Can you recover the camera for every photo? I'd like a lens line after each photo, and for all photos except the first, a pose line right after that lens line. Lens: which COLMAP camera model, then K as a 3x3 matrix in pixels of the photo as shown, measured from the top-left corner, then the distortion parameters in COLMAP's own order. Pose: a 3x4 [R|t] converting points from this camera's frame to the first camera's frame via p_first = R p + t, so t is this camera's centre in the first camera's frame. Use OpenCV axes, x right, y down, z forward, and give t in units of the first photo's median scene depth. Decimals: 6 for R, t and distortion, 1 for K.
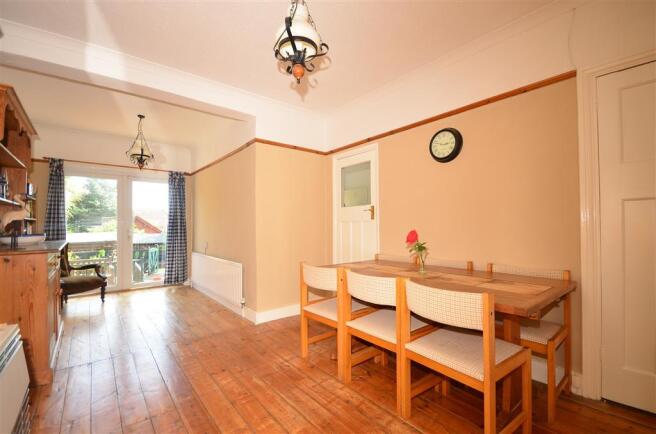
lens RADIAL K [[297.1, 0, 334.6], [0, 297.1, 221.5], [0, 0, 1]] dist [-0.003354, -0.000220]
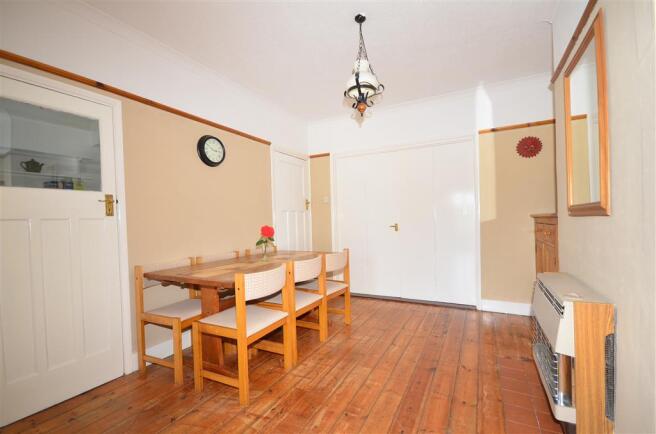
lens RADIAL K [[297.1, 0, 333.6], [0, 297.1, 220.3], [0, 0, 1]] dist [-0.003354, -0.000220]
pose [[-0.419346, 0.016529, 0.907676, -0.965143], [0.014476, 0.999829, -0.011519, 0.023924], [-0.907711, 0.008309, -0.419513, 1.250494]]
